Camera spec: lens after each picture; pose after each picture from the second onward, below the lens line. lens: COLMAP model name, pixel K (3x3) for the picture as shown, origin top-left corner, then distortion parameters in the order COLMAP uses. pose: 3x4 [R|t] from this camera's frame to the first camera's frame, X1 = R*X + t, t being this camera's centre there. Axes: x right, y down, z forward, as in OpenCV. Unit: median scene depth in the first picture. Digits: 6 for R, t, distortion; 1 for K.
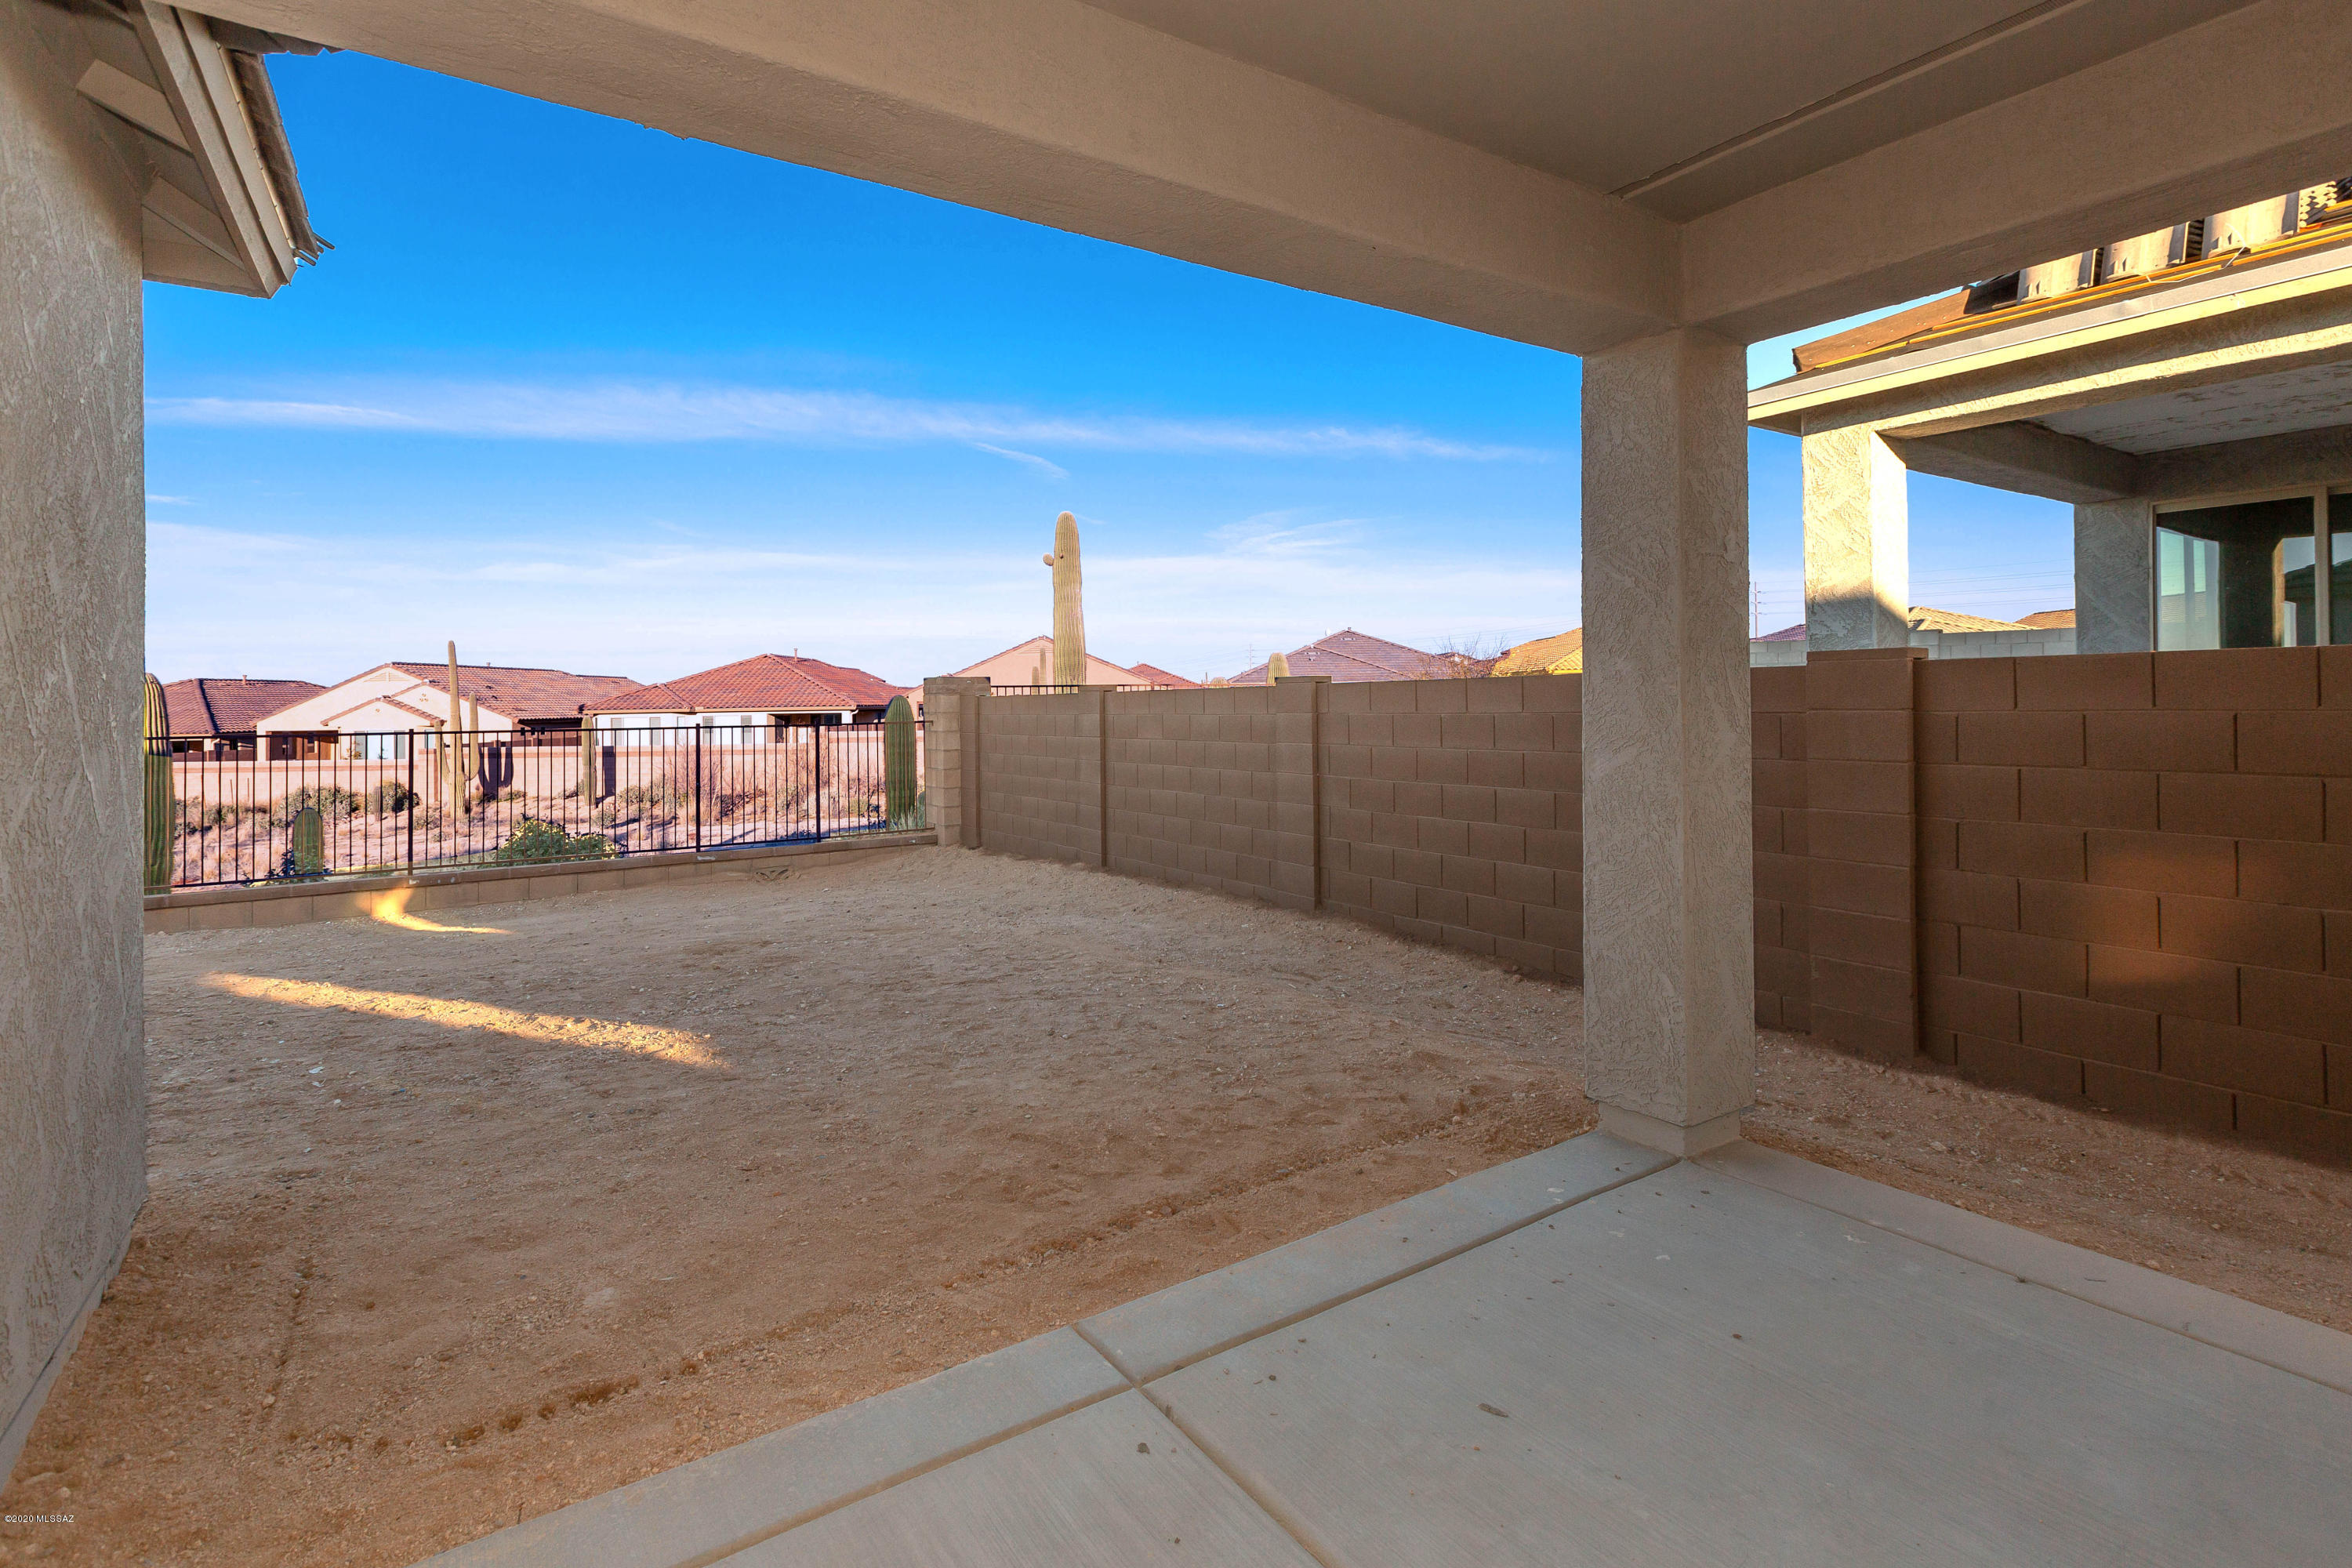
lens RADIAL K [[1079.1, 0, 1139.7], [0, 1079.1, 695.9], [0, 0, 1]] dist [0.003649, -0.001130]
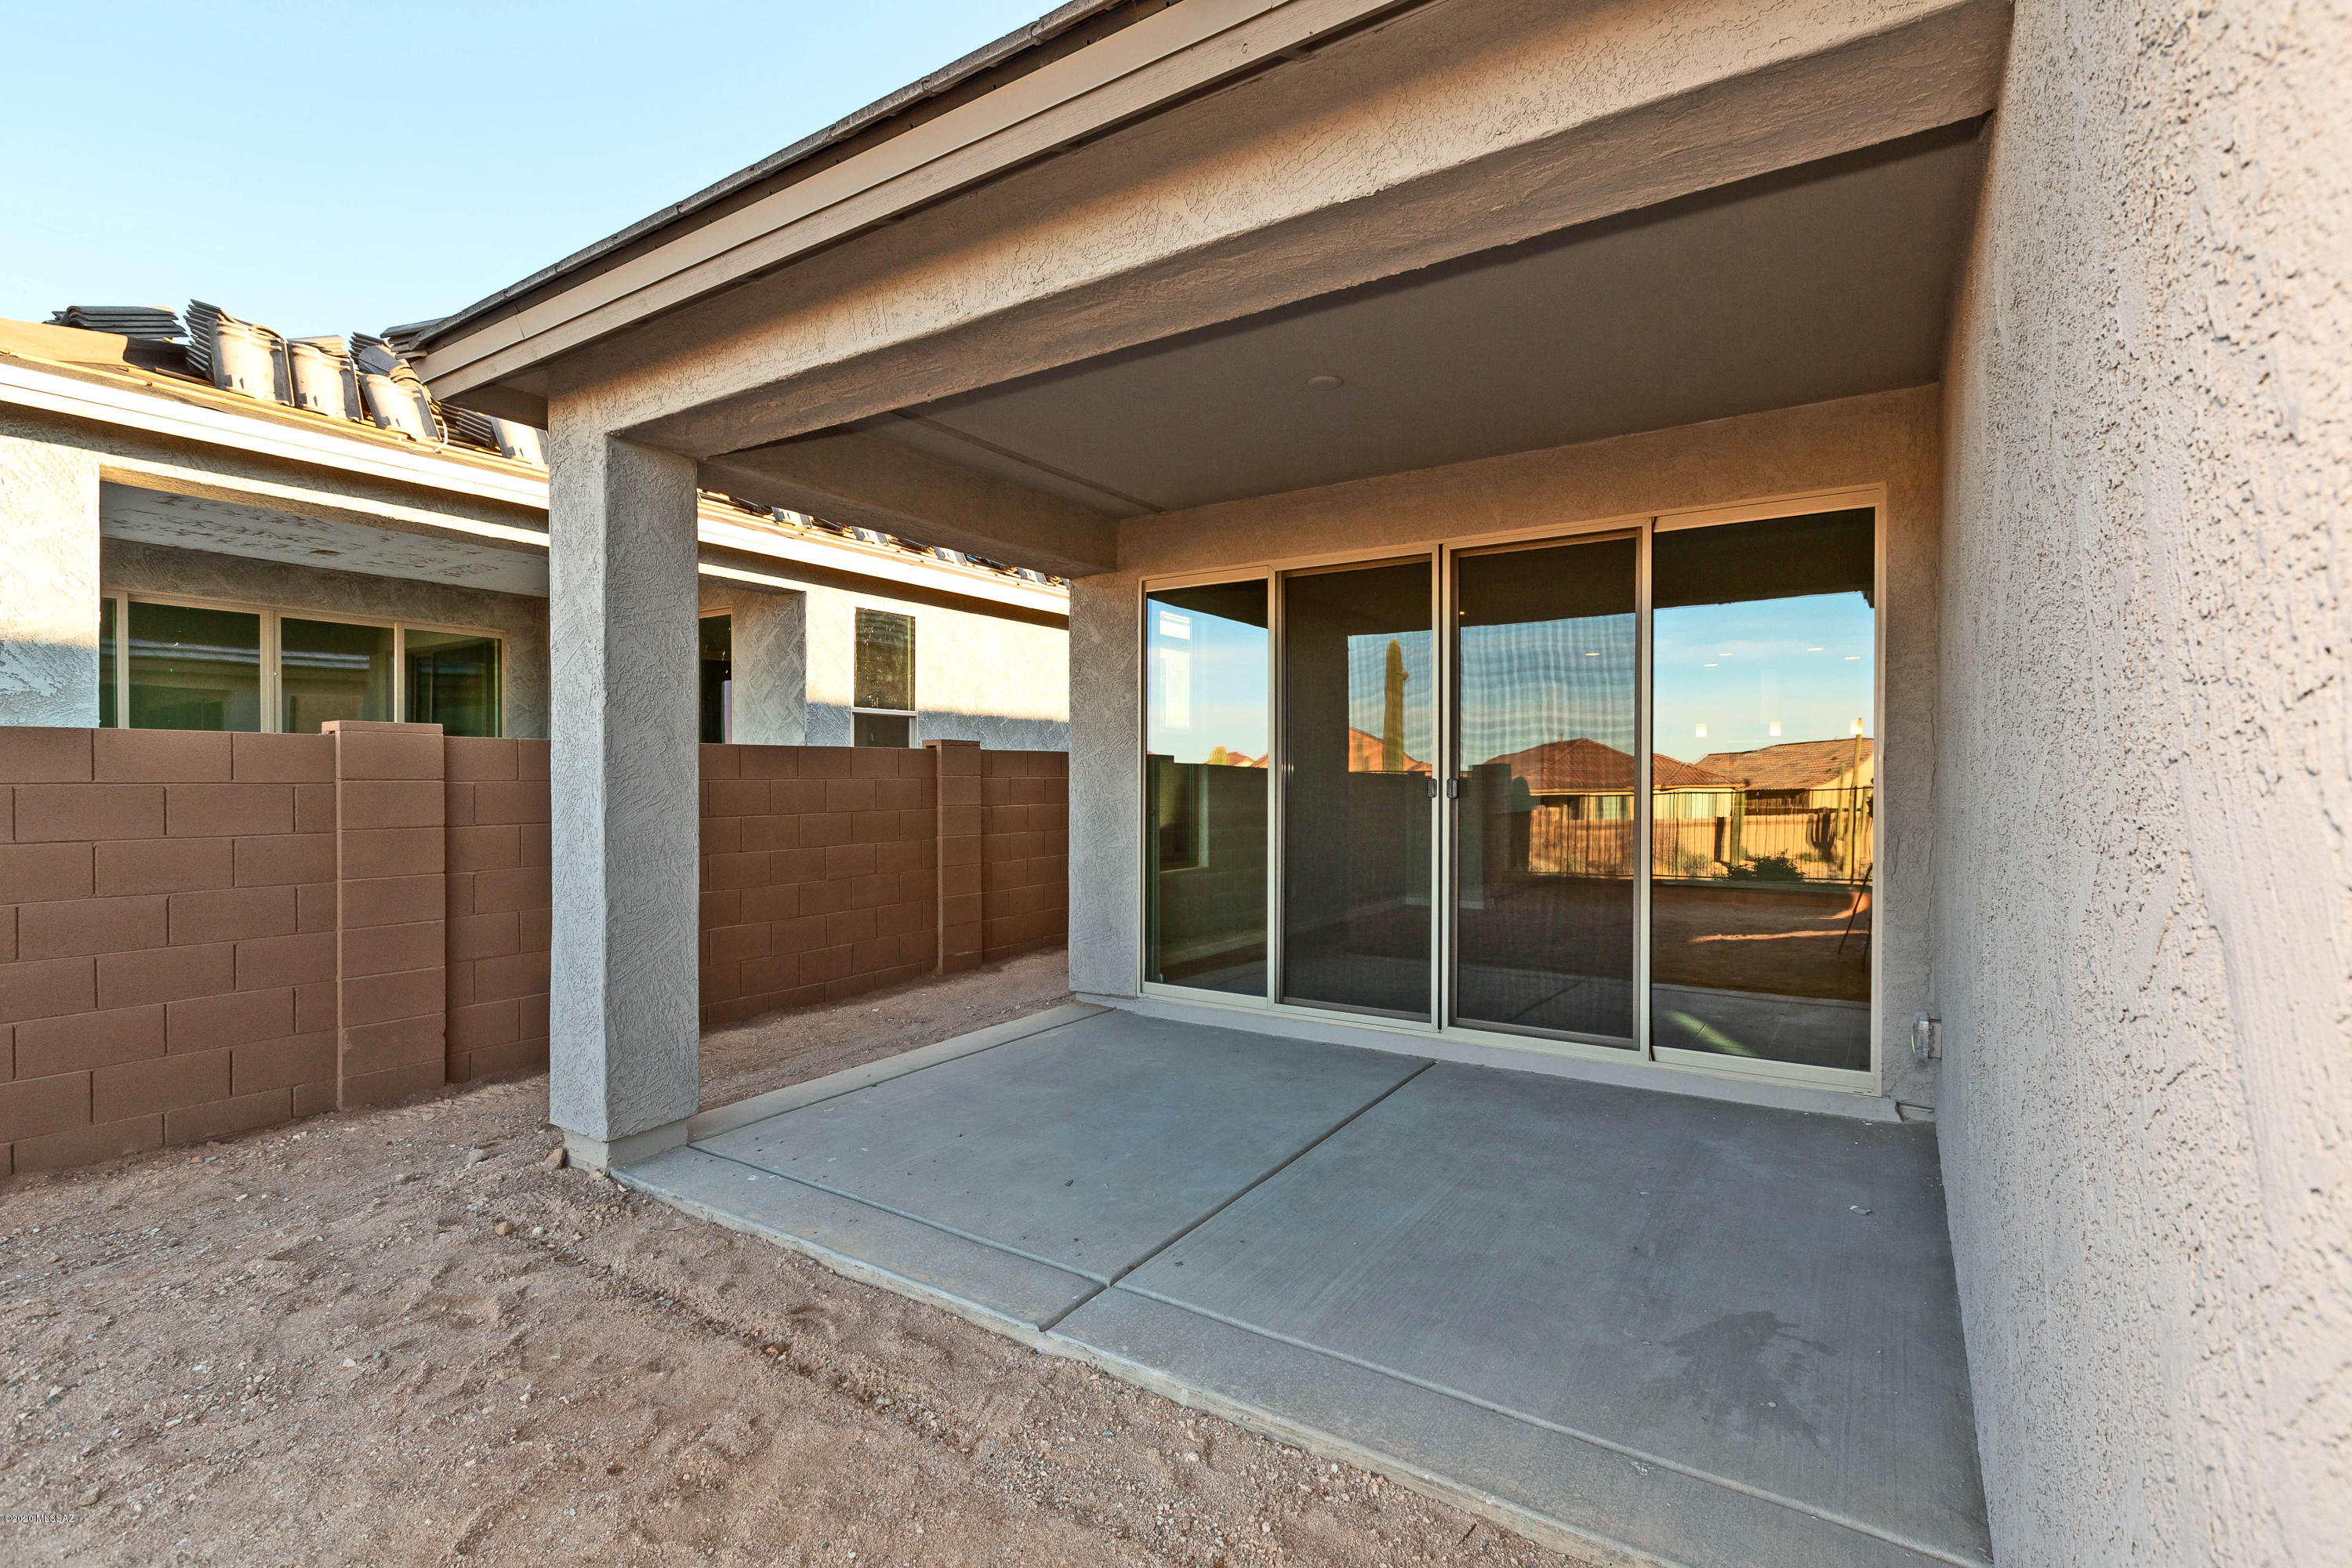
lens RADIAL K [[1079.1, 0, 1183.8], [0, 1079.1, 786.6], [0, 0, 1]] dist [0.003649, -0.001130]
pose [[-0.414905, 0.007180, 0.909836, -0.765216], [-0.001437, 0.999962, -0.008546, 0.034134], [-0.909864, -0.004854, -0.414879, 0.914509]]
